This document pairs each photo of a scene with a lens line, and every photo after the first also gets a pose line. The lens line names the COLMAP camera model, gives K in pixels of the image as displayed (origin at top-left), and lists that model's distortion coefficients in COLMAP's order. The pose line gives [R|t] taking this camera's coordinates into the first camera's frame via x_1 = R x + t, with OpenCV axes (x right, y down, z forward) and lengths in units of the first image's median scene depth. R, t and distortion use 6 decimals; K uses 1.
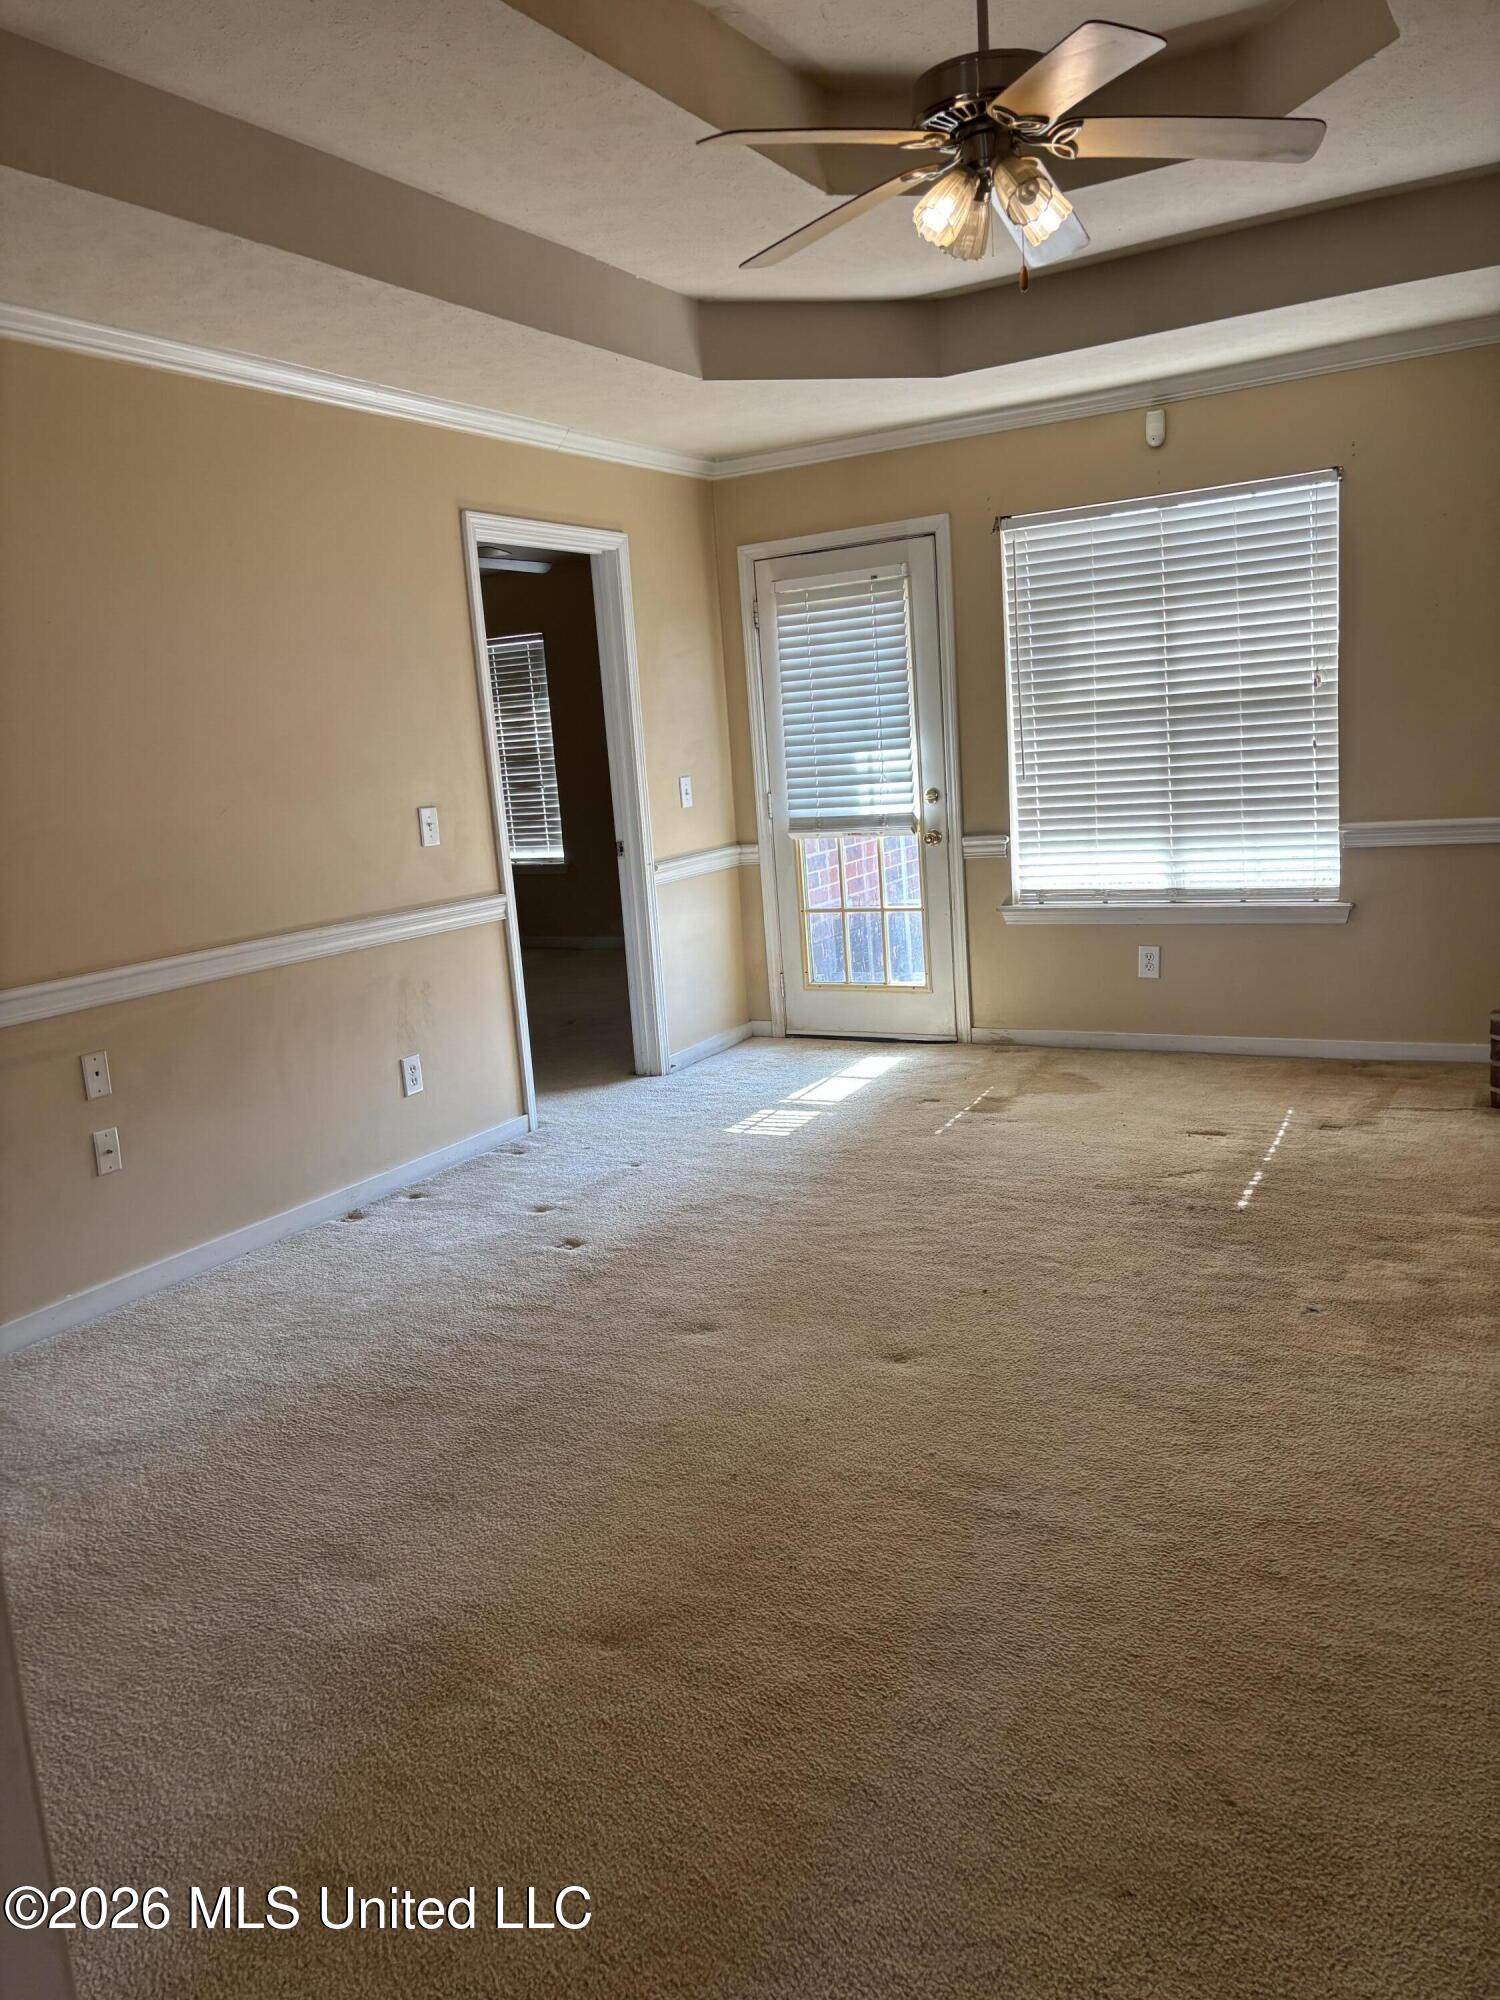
lens RADIAL K [[1514.1, 0, 738.3], [0, 1514.1, 1008.7], [0, 0, 1]] dist [0.042023, -0.045716]
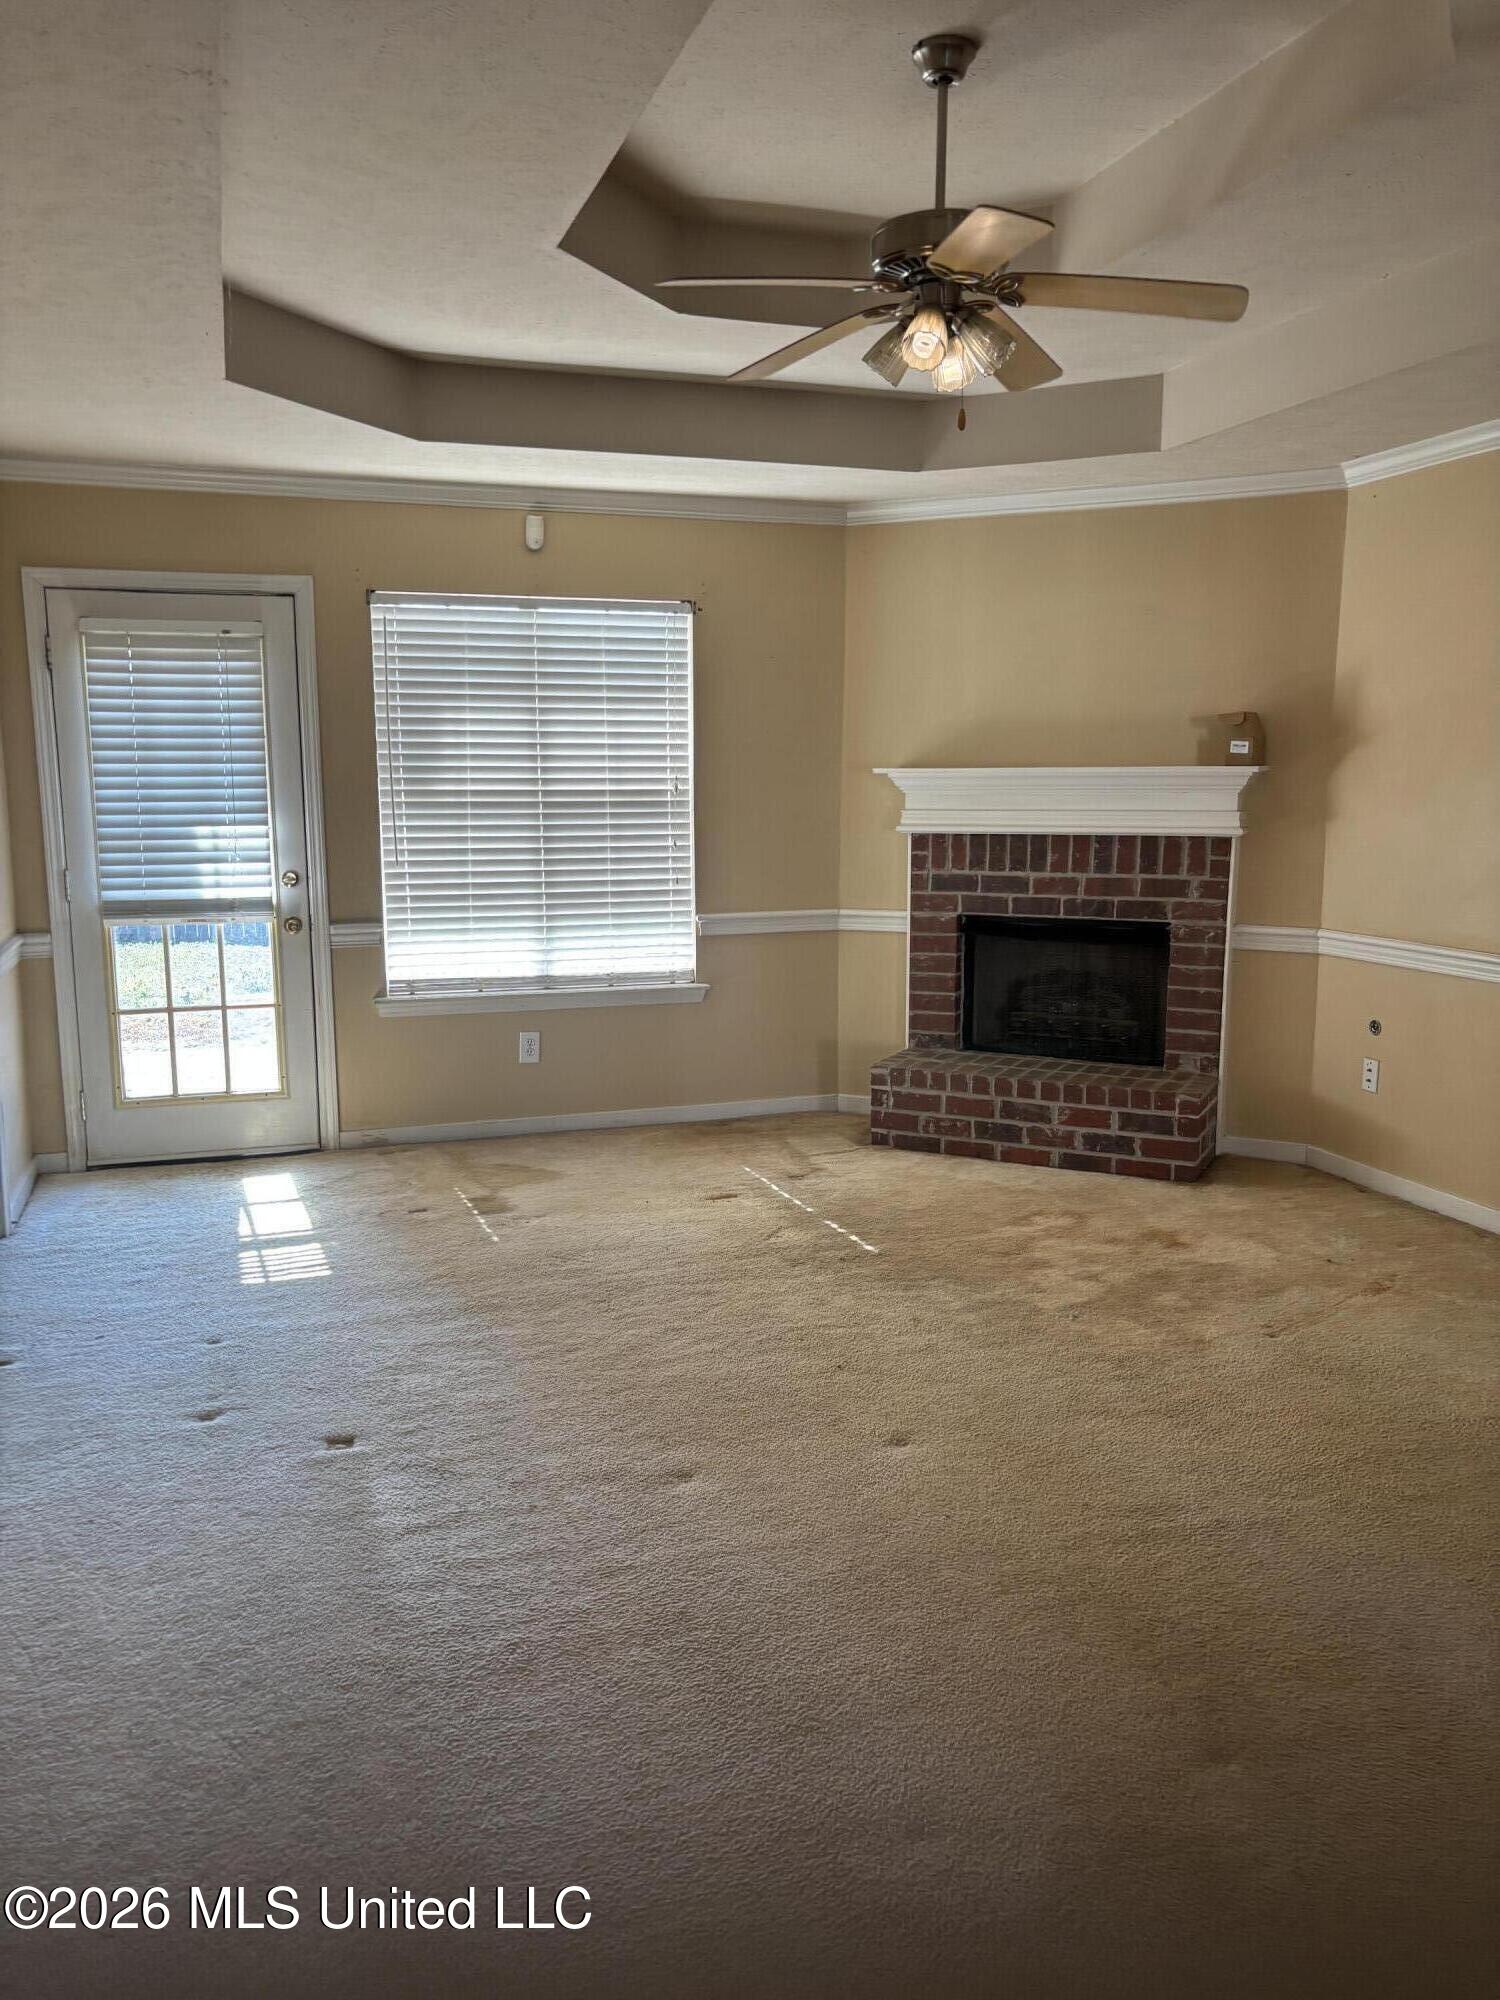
lens RADIAL K [[1514.1, 0, 731.6], [0, 1514.1, 1010.2], [0, 0, 1]] dist [0.042023, -0.045716]
pose [[0.666612, -0.043172, 0.744153, -0.426866], [0.085575, 0.996153, -0.018866, -0.027036], [-0.740476, 0.076257, 0.667742, 0.237056]]
